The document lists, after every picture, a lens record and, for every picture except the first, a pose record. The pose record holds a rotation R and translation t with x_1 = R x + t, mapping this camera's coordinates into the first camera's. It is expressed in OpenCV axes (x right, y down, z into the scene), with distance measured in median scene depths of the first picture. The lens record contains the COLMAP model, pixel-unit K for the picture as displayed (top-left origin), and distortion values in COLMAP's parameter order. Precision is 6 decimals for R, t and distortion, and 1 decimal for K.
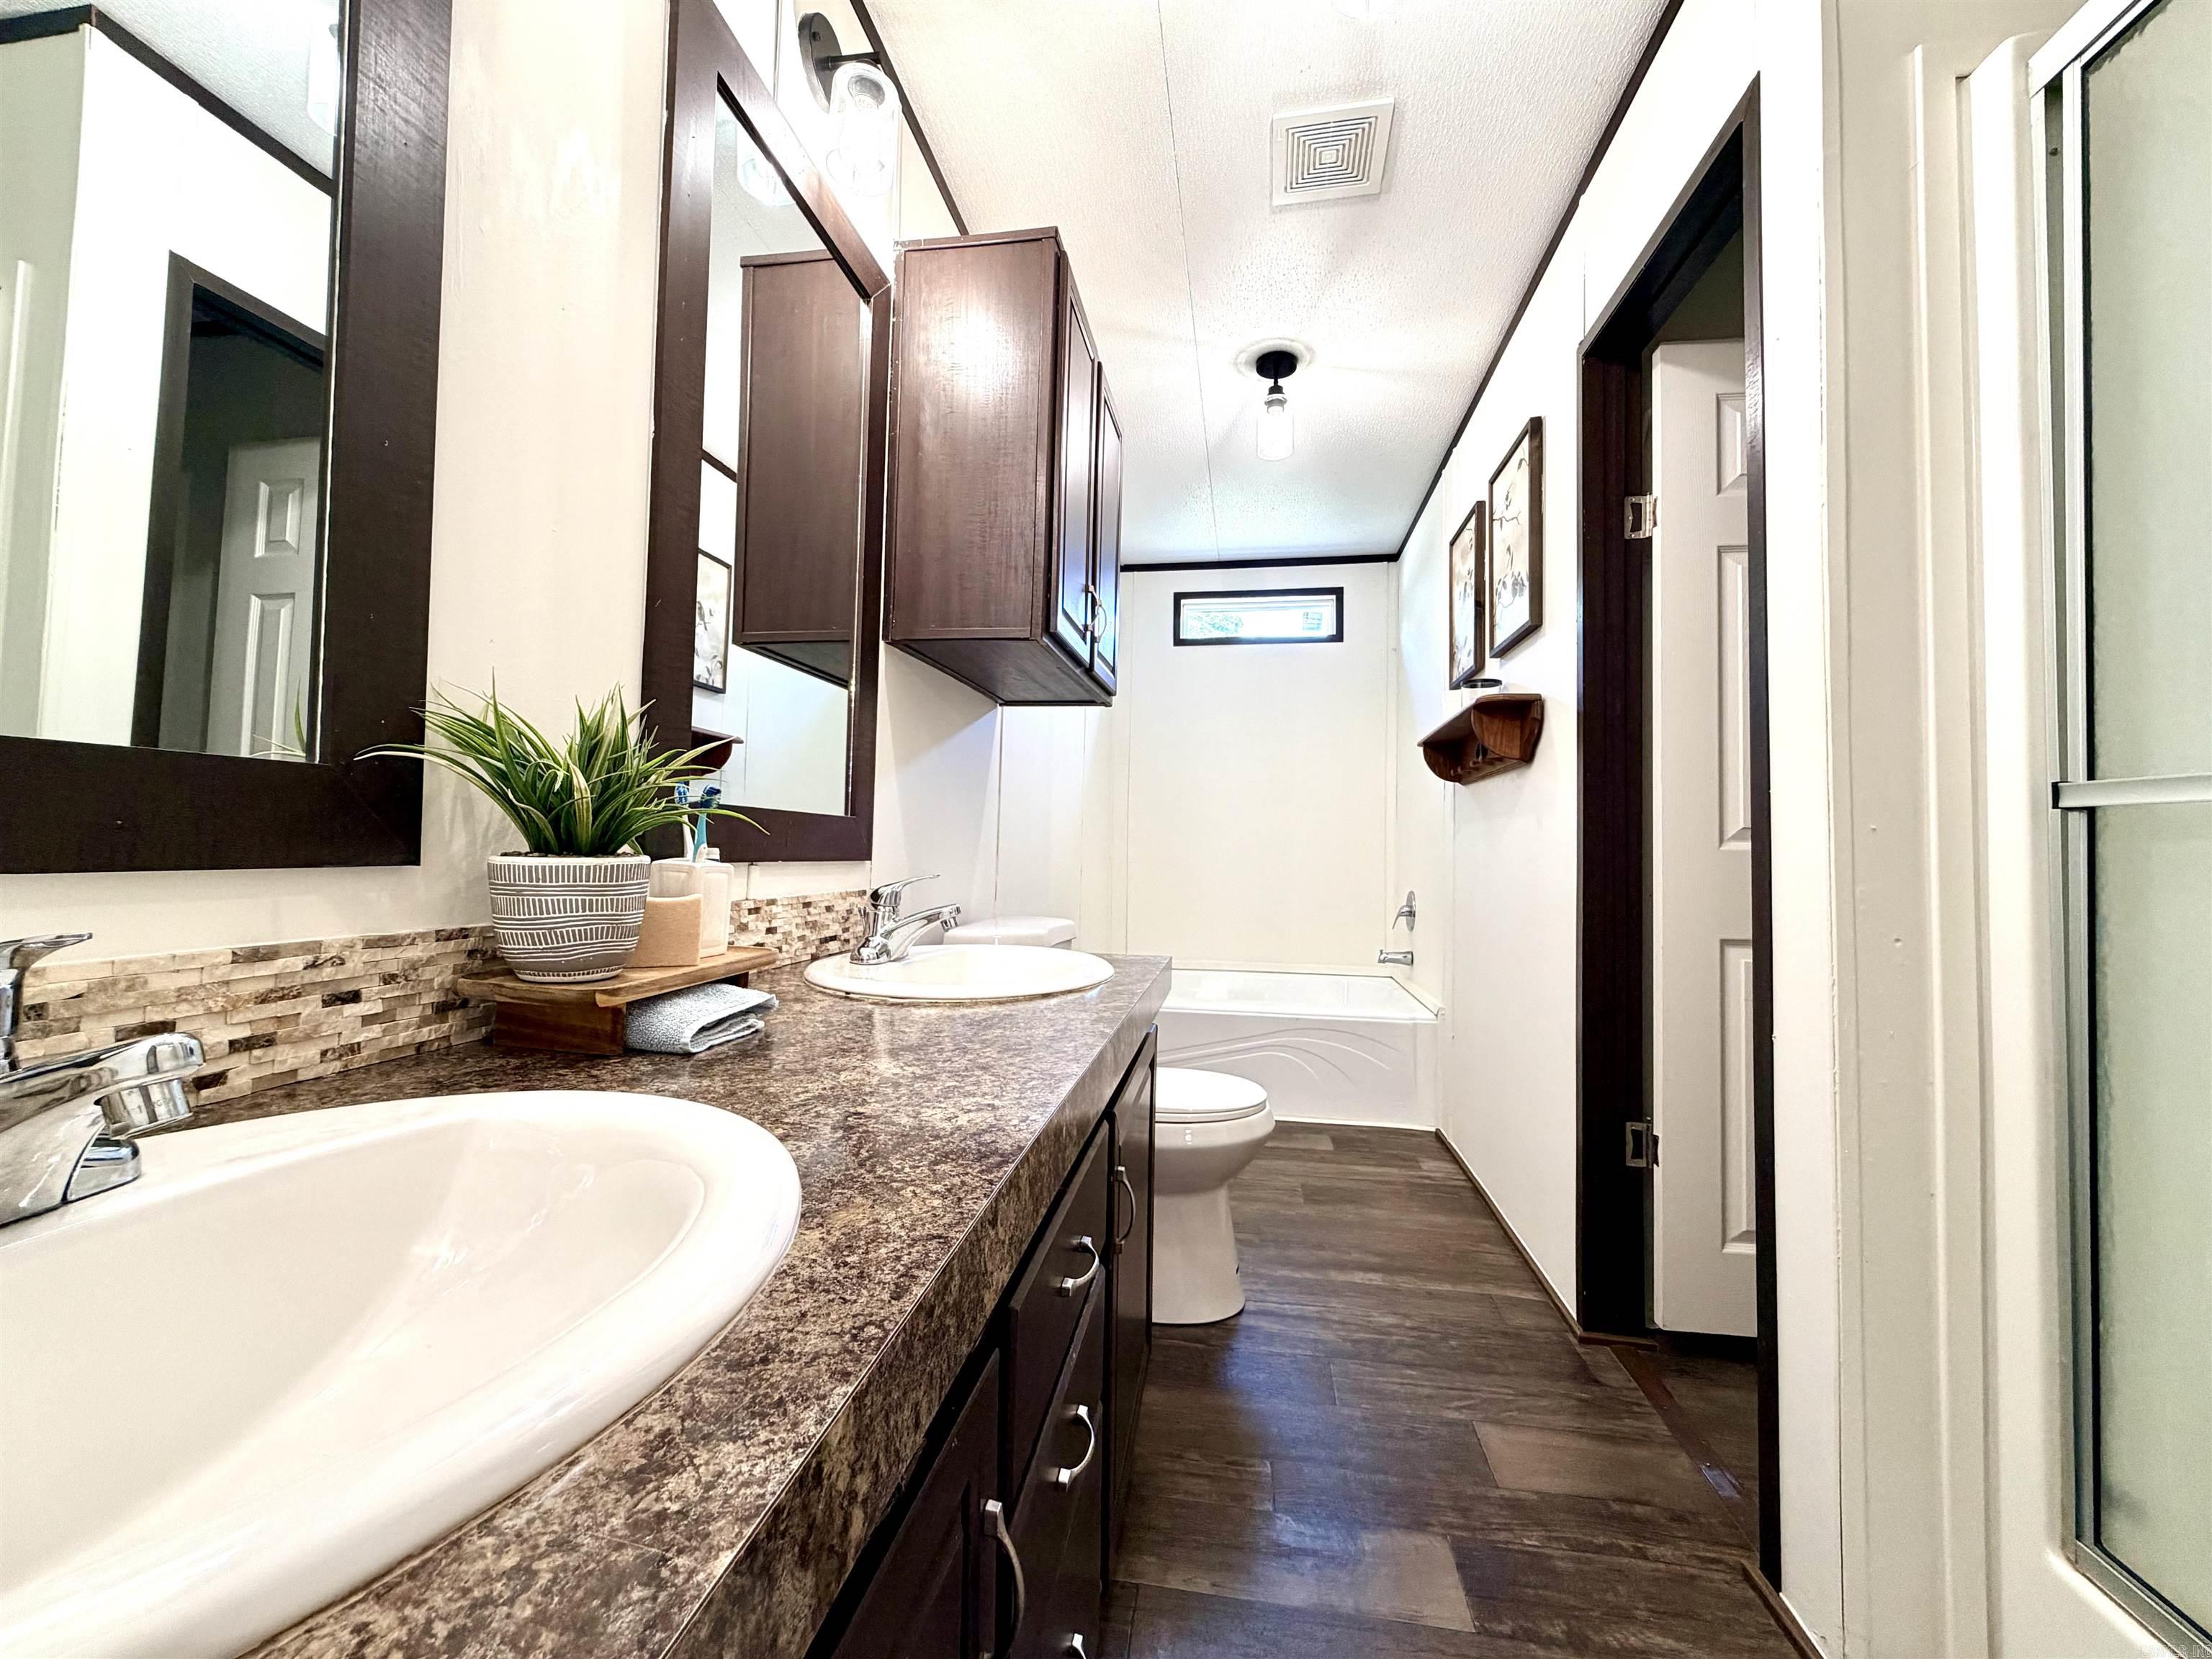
lens RADIAL K [[882.4, 0, 1100.1], [0, 882.4, 820.7], [0, 0, 1]] dist [0.000239, 0.000199]
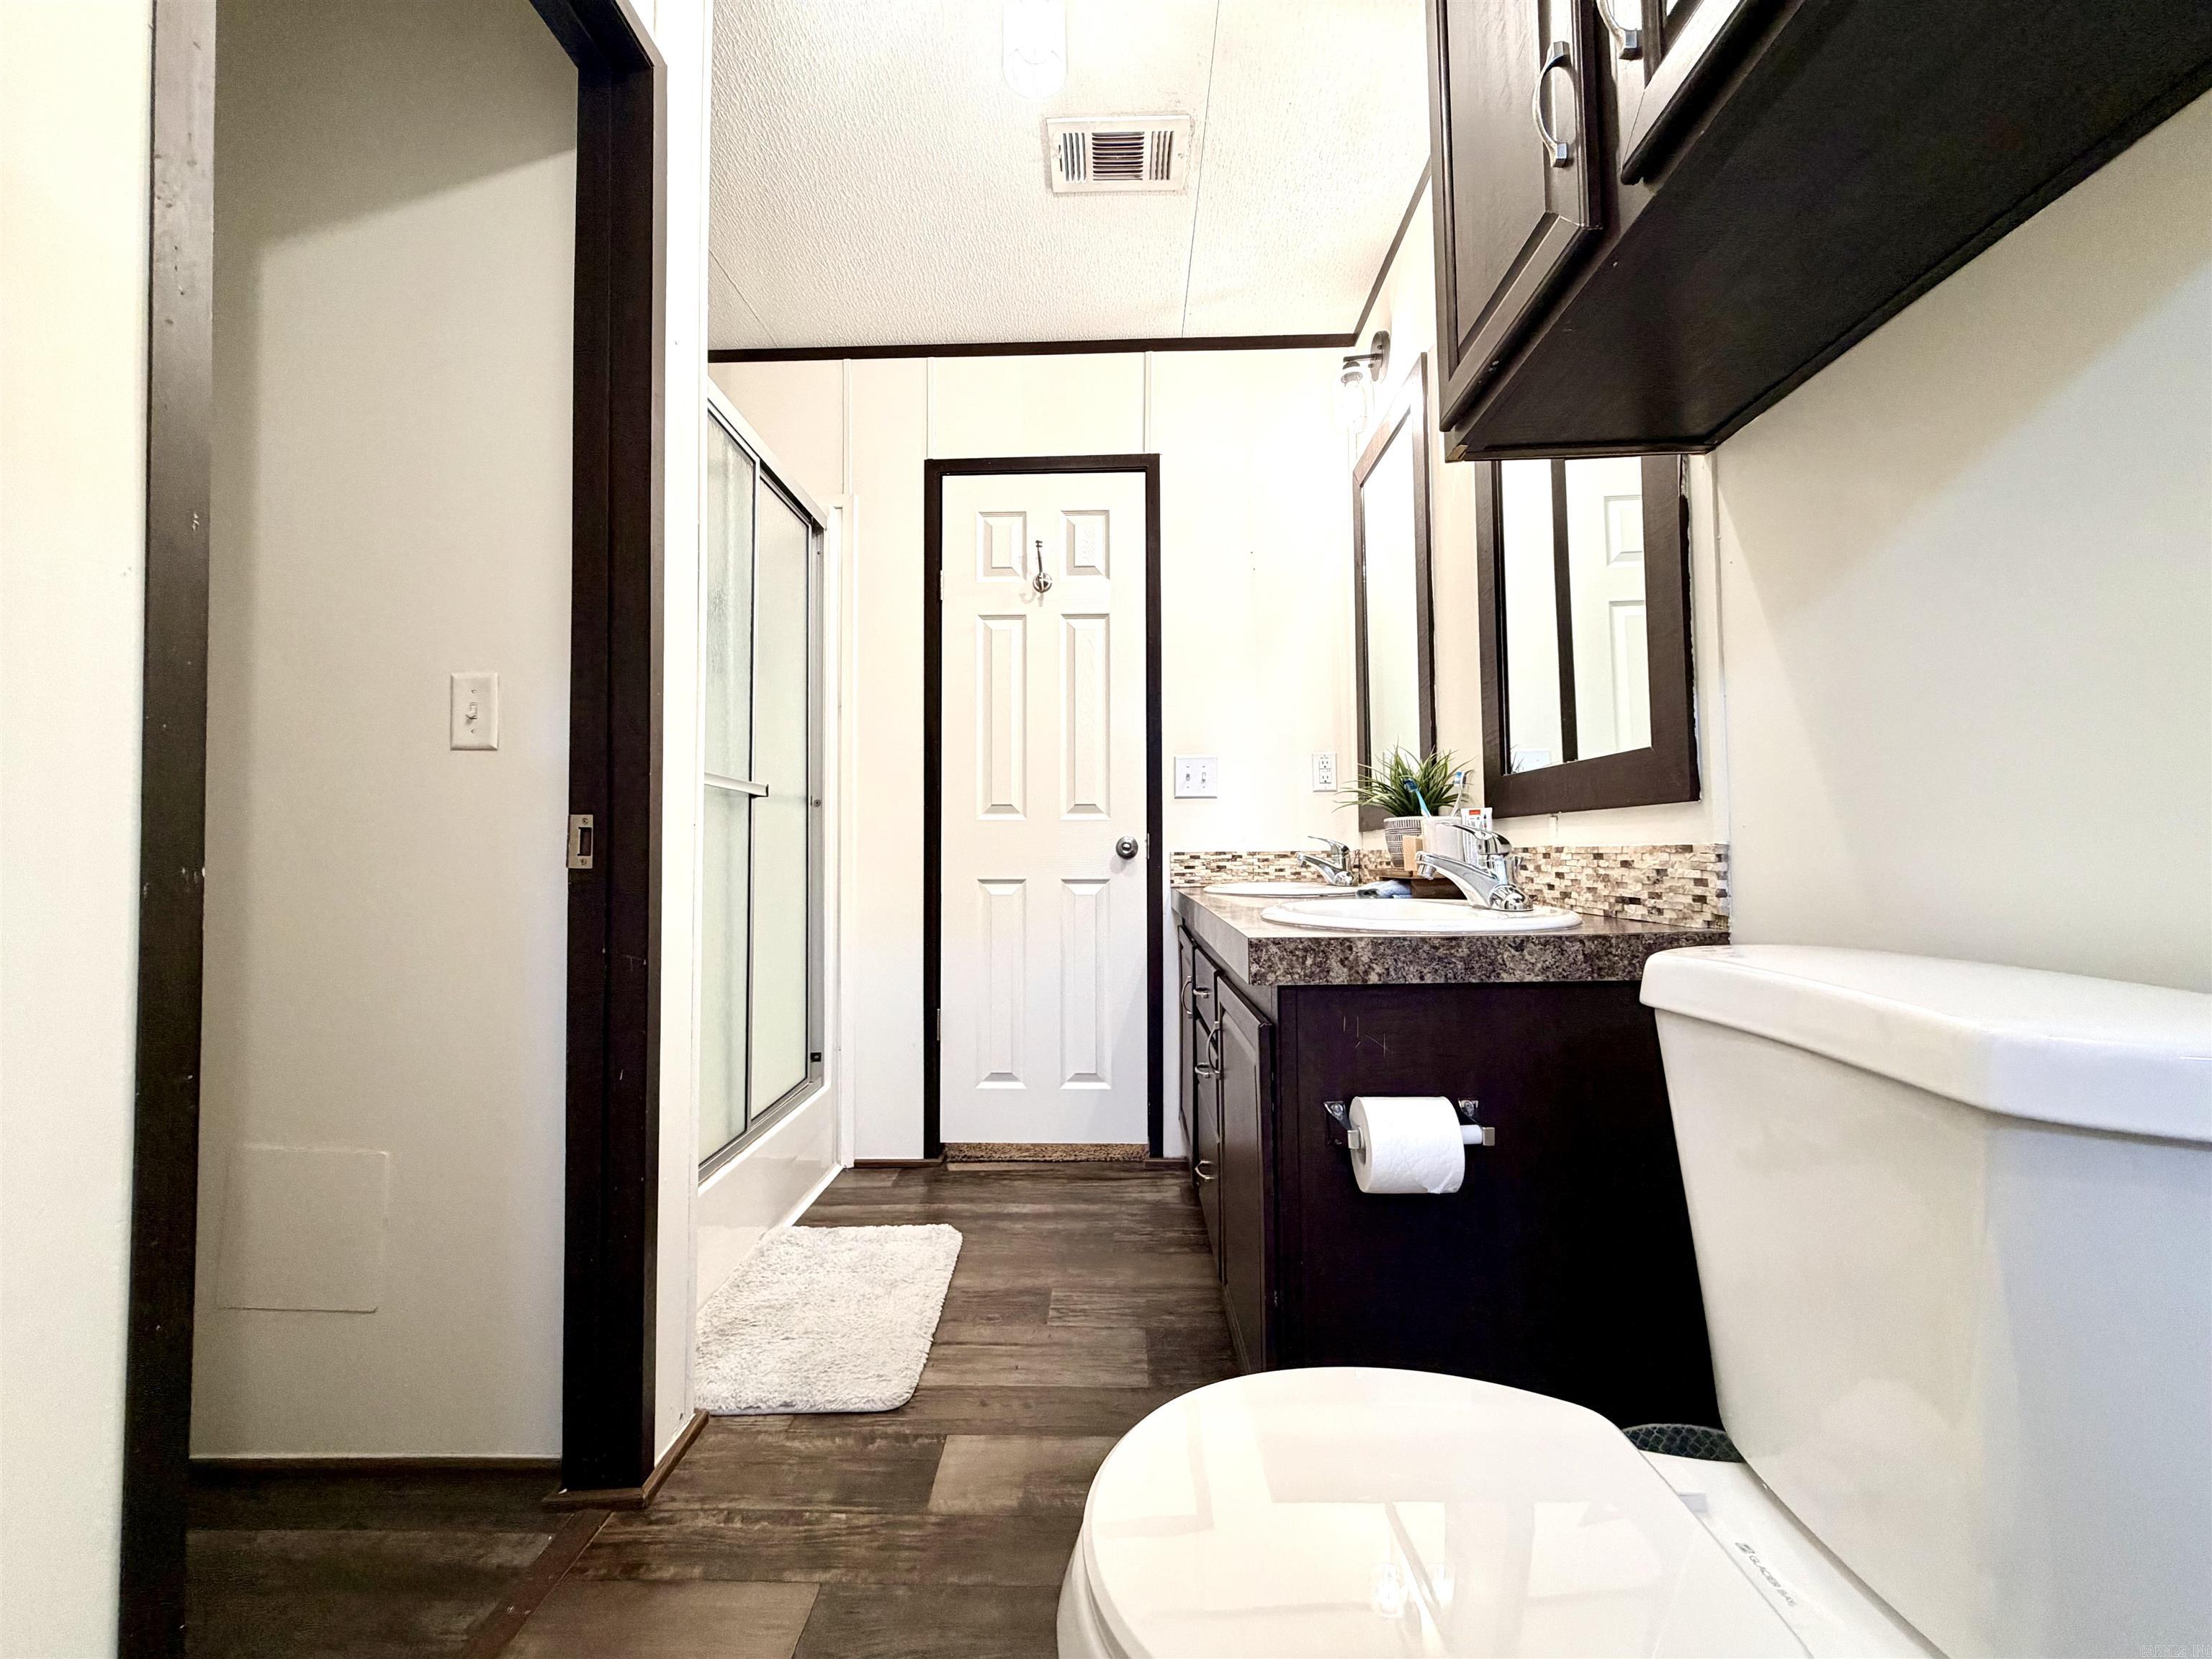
lens RADIAL K [[882.4, 0, 1089.1], [0, 882.4, 834.8], [0, 0, 1]] dist [0.000239, 0.000199]
pose [[-0.993678, -0.020796, -0.110327, 0.333971], [-0.015029, 0.998489, -0.052847, 0.135641], [0.111260, -0.050855, -0.992489, 1.957196]]
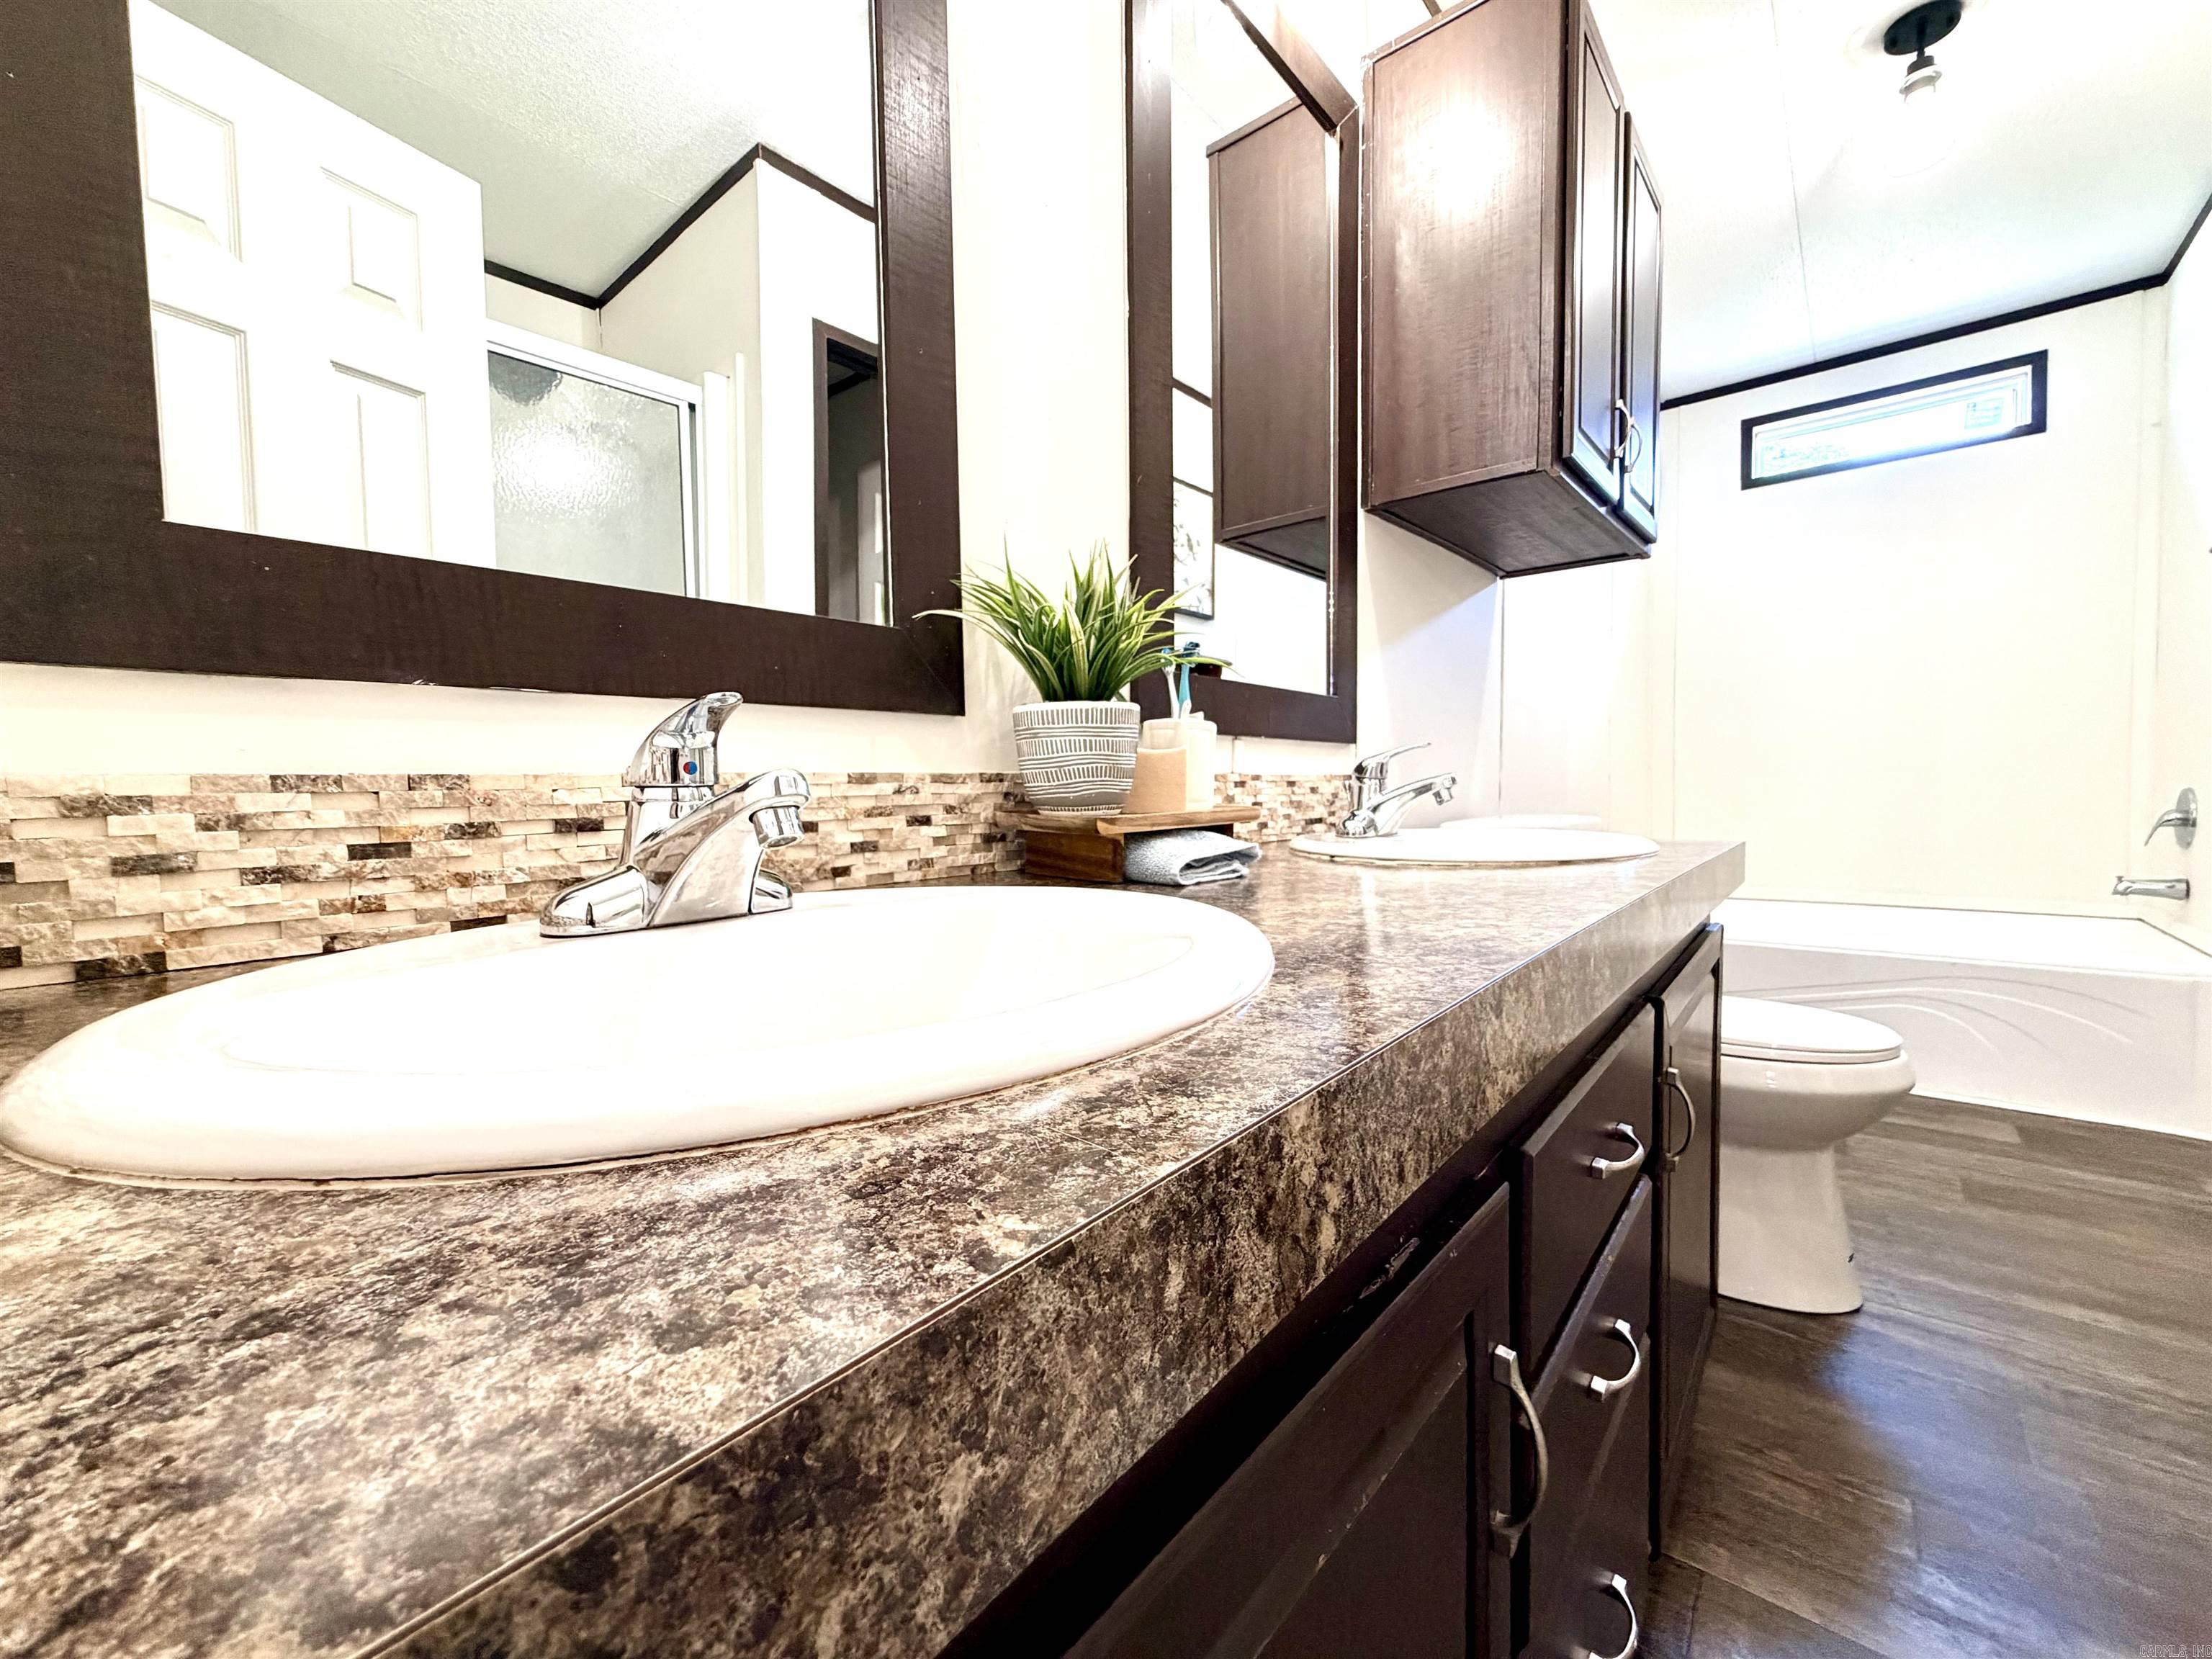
lens RADIAL K [[882.4, 0, 1104.2], [0, 882.4, 831.9], [0, 0, 1]] dist [0.000239, 0.000199]
pose [[0.857018, -0.011171, -0.515165, -0.003019], [0.047001, 0.997292, 0.056564, 0.086666], [0.513138, -0.072690, 0.855222, 0.043994]]
